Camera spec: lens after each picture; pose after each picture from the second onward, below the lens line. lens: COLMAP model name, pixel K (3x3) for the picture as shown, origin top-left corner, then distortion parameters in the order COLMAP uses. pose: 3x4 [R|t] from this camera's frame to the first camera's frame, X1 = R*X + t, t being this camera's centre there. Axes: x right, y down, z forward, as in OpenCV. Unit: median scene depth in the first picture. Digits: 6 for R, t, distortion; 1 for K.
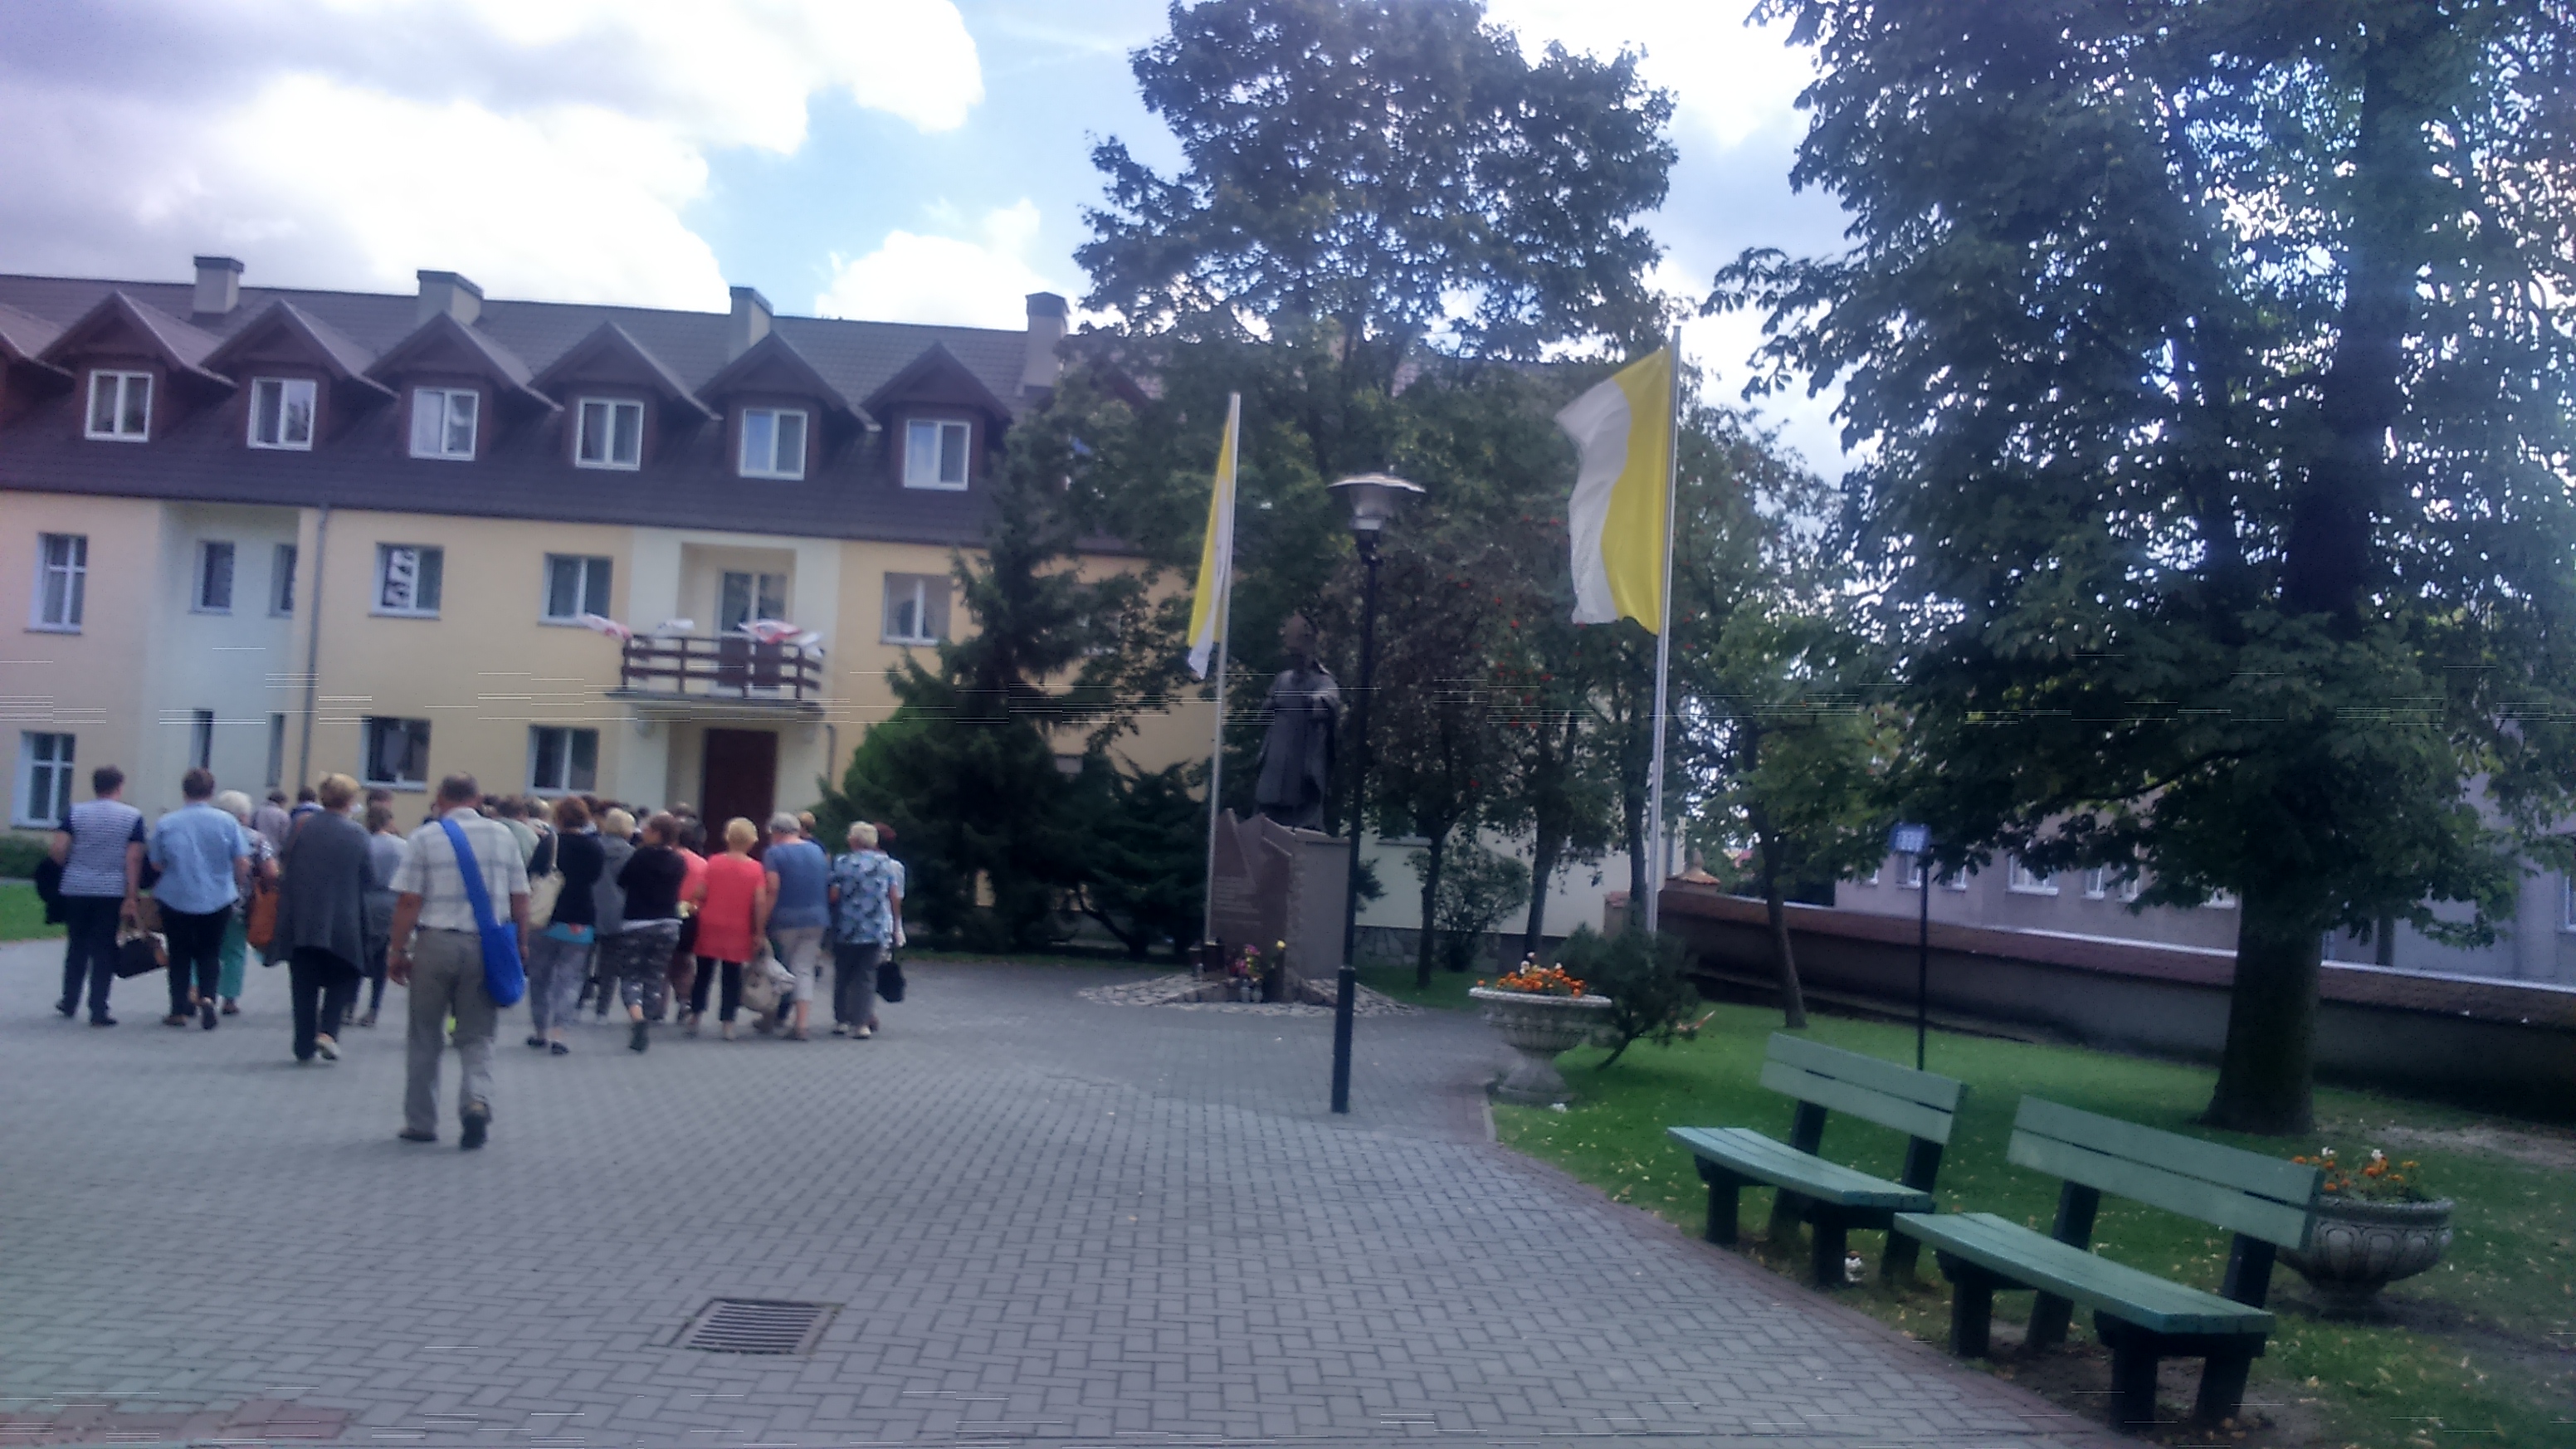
lens RADIAL K [[1984.3, 0, 1280.3], [0, 1984.3, 698.5], [0, 0, 1]] dist [0.064325, -0.106202]
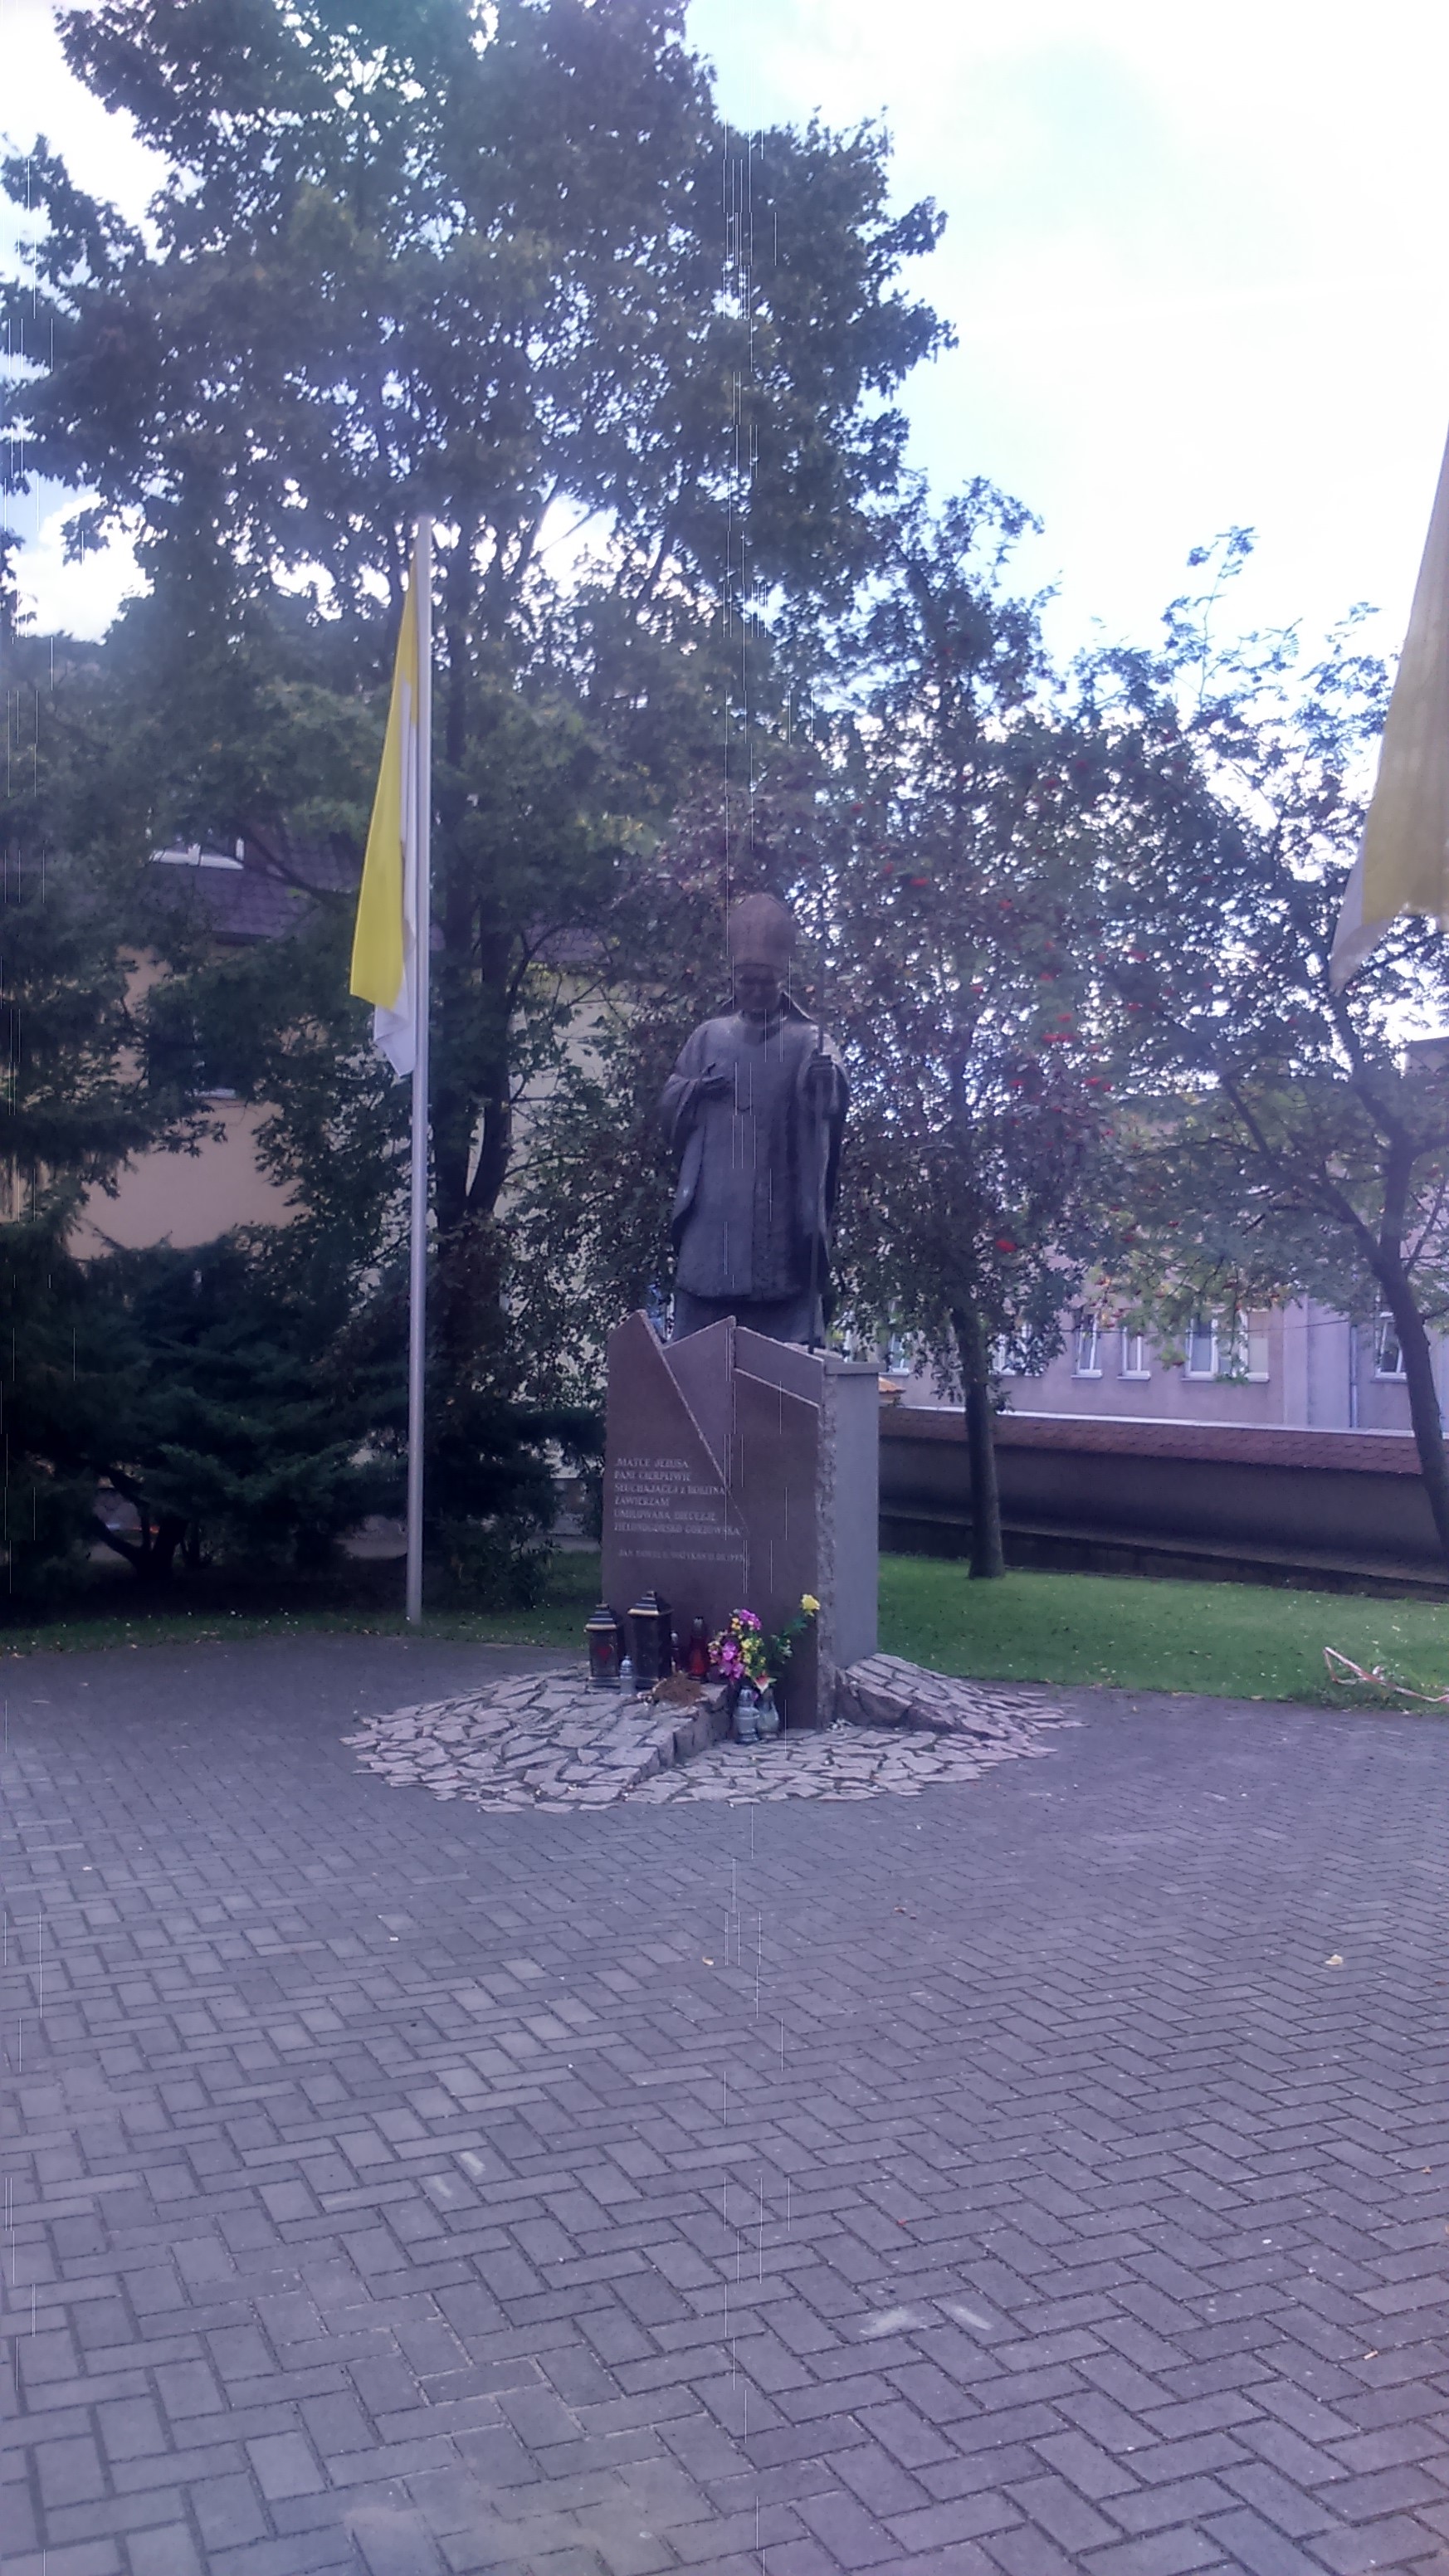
lens RADIAL K [[1984.3, 0, 730.6], [0, 1984.3, 1276.0], [0, 0, 1]] dist [0.064325, -0.106202]
pose [[0.931570, -0.033897, 0.361979, -0.120295], [0.019530, 0.998872, 0.043275, 0.019790], [-0.363038, -0.033244, 0.931181, 0.395606]]
